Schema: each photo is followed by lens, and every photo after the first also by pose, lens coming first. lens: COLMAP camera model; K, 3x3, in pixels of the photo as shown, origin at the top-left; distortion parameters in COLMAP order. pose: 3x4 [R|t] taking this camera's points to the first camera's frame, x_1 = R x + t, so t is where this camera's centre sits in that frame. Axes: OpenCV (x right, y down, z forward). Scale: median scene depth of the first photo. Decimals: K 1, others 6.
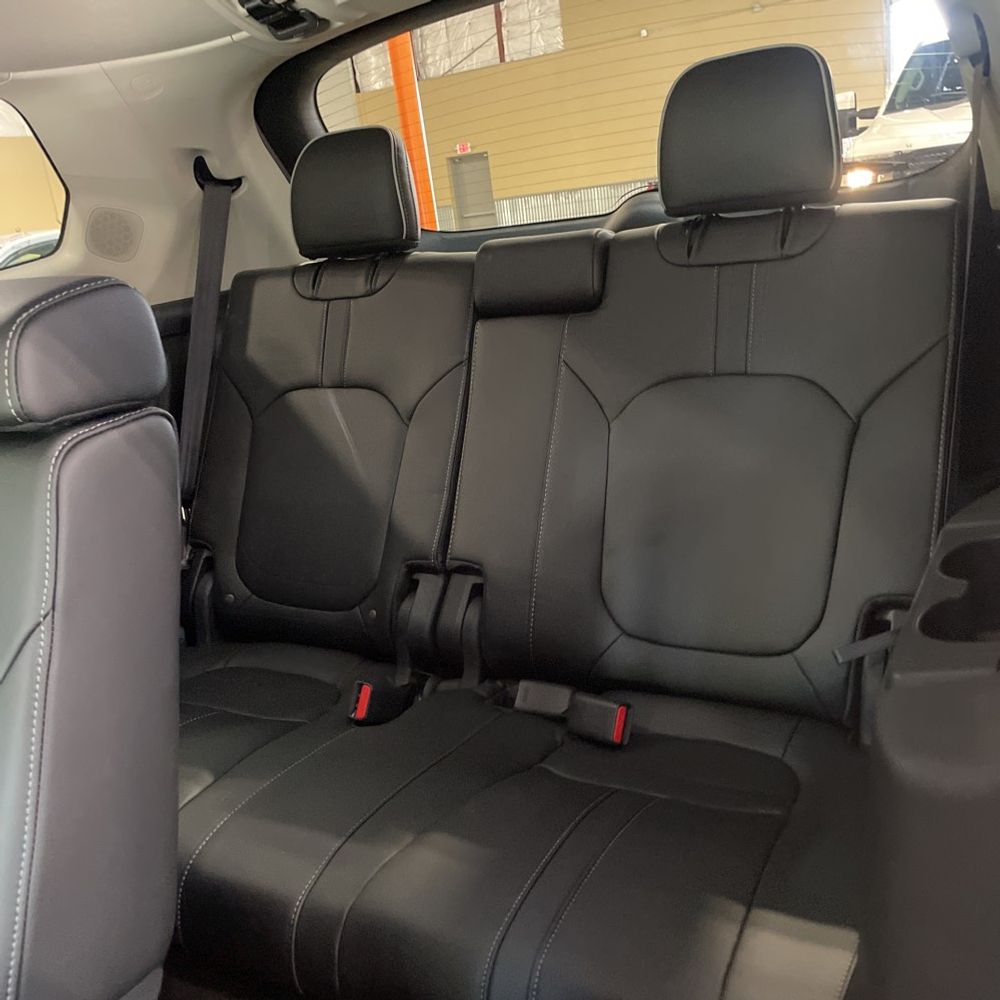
lens RADIAL K [[1001.3, 0, 493.5], [0, 1001.3, 484.2], [0, 0, 1]] dist [0.085976, -0.117825]
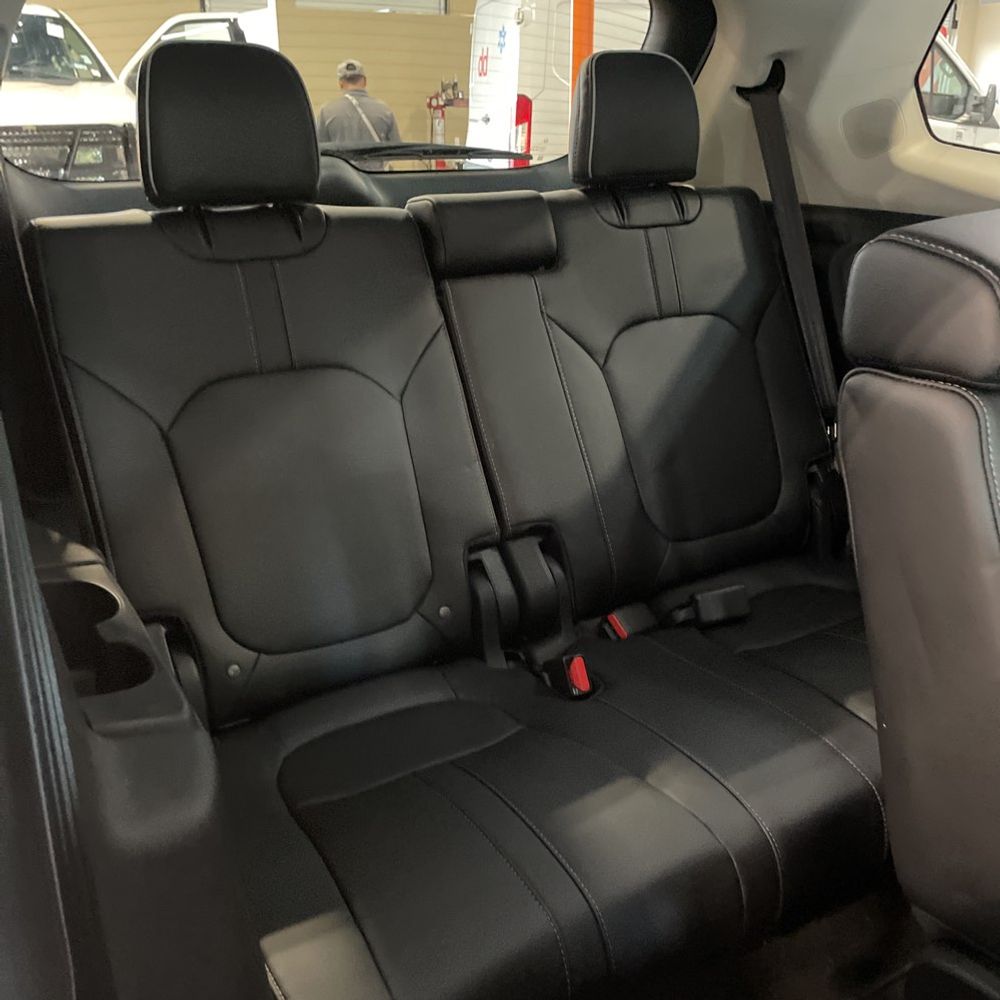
lens RADIAL K [[1001.3, 0, 493.5], [0, 1001.3, 484.2], [0, 0, 1]] dist [0.085976, -0.117825]
pose [[0.503830, -0.161198, 0.848629, -0.845888], [0.206413, 0.976439, 0.062929, -0.026130], [-0.838778, 0.143463, 0.525233, 0.503313]]
